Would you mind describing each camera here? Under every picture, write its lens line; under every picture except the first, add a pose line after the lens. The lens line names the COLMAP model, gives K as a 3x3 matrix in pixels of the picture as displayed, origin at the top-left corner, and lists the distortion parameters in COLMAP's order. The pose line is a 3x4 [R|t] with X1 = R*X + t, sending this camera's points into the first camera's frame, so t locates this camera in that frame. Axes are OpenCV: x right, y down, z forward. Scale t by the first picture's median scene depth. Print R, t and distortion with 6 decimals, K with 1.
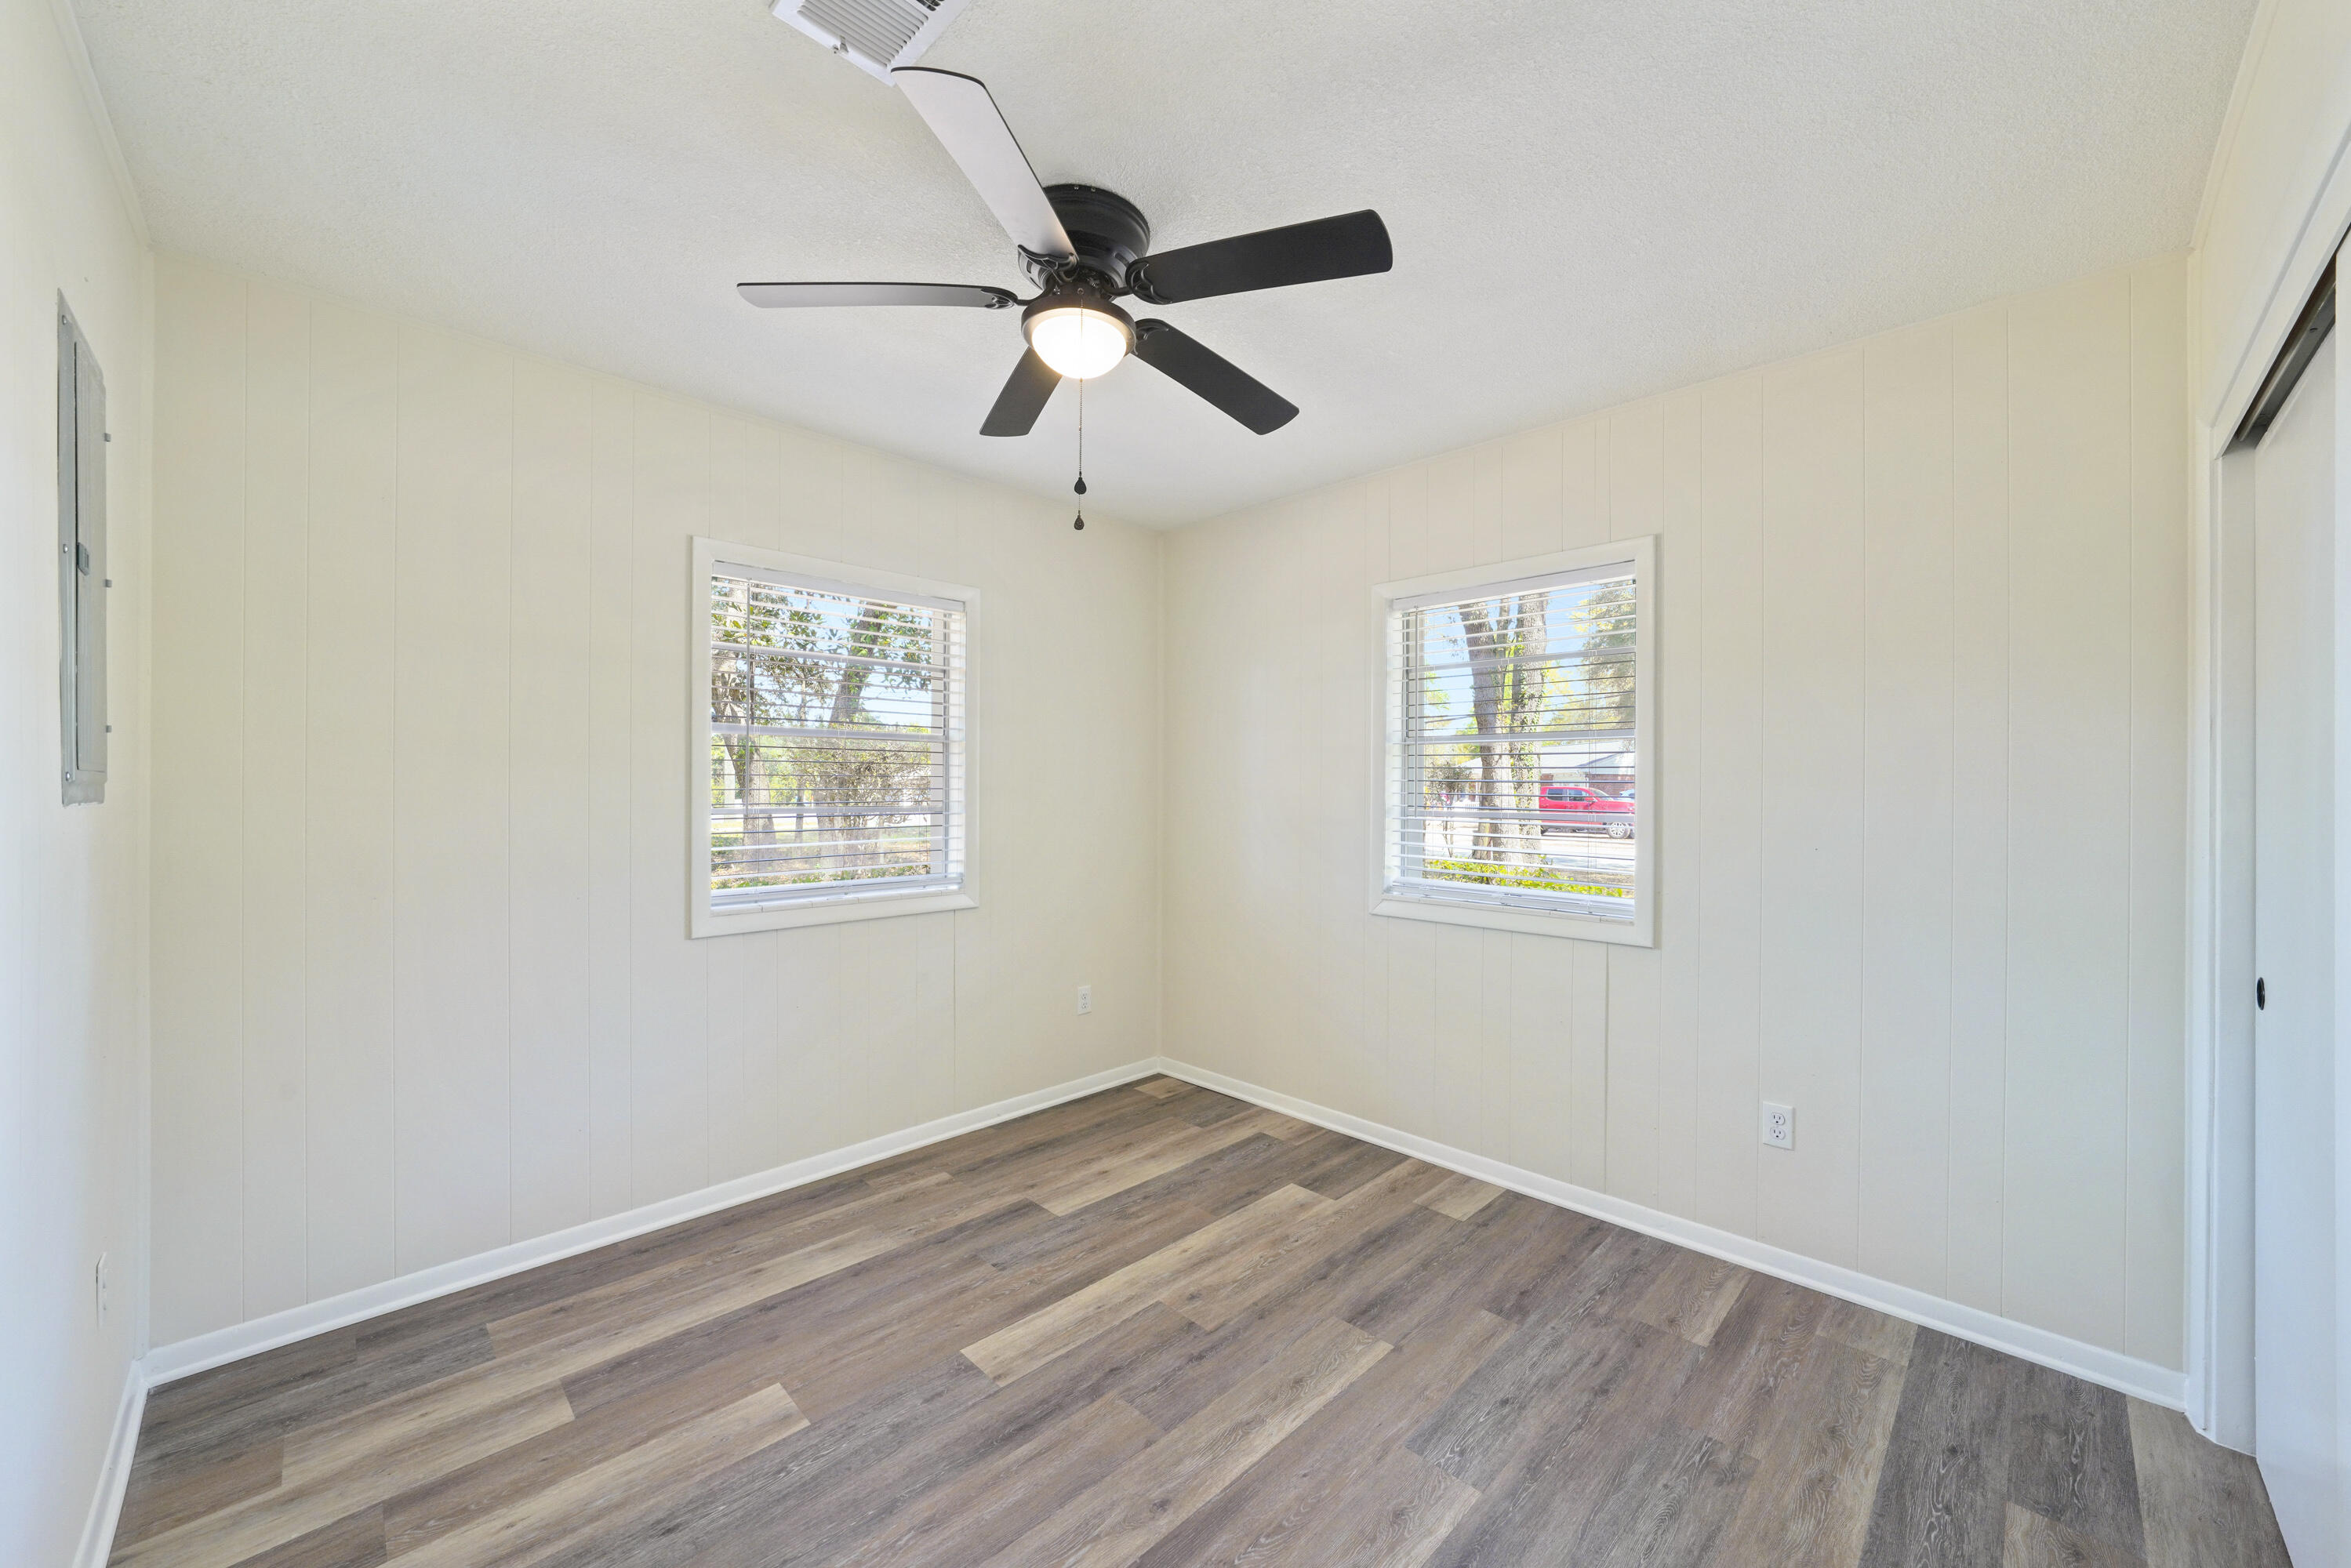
lens RADIAL K [[849.8, 0, 1178.7], [0, 849.8, 784.4], [0, 0, 1]] dist [-0.015956, 0.003319]
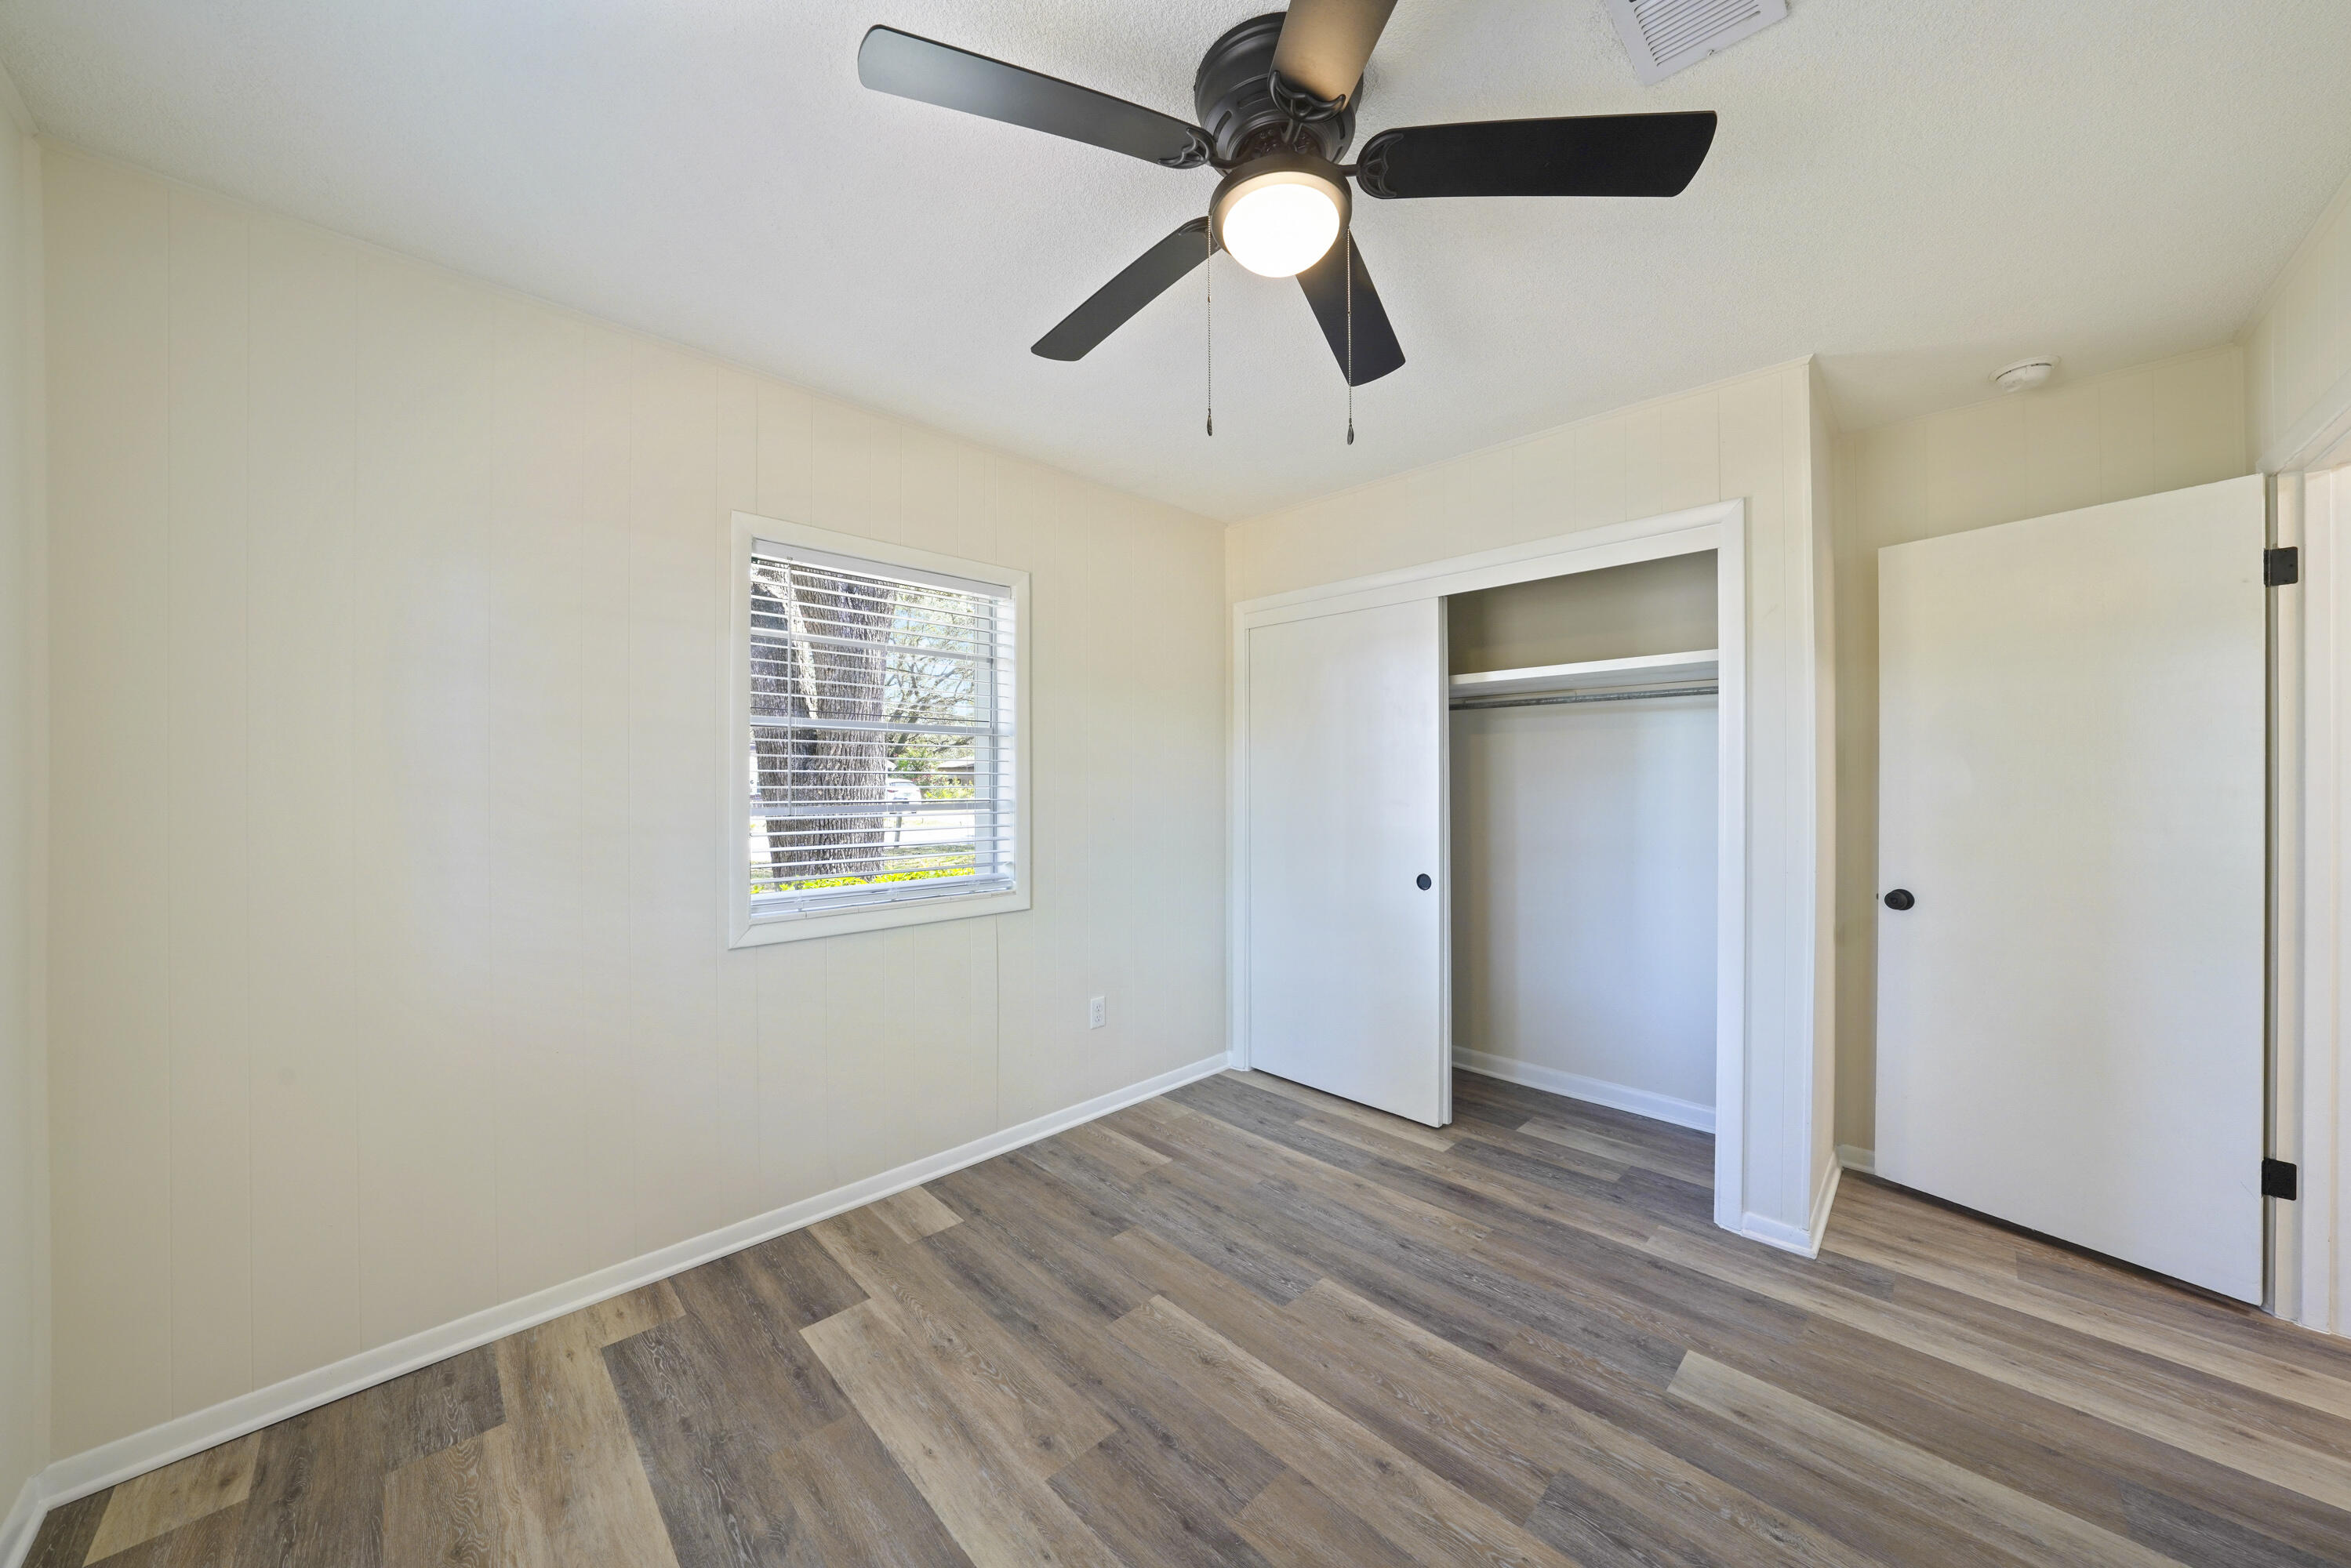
lens RADIAL K [[828.5, 0, 1182.9], [0, 828.5, 786.7], [0, 0, 1]] dist [-0.015248, 0.001786]
pose [[0.005701, -0.014593, 0.999877, -0.702985], [-0.003835, 0.999886, 0.014615, -0.003485], [-0.999976, -0.003918, 0.005645, 0.850324]]
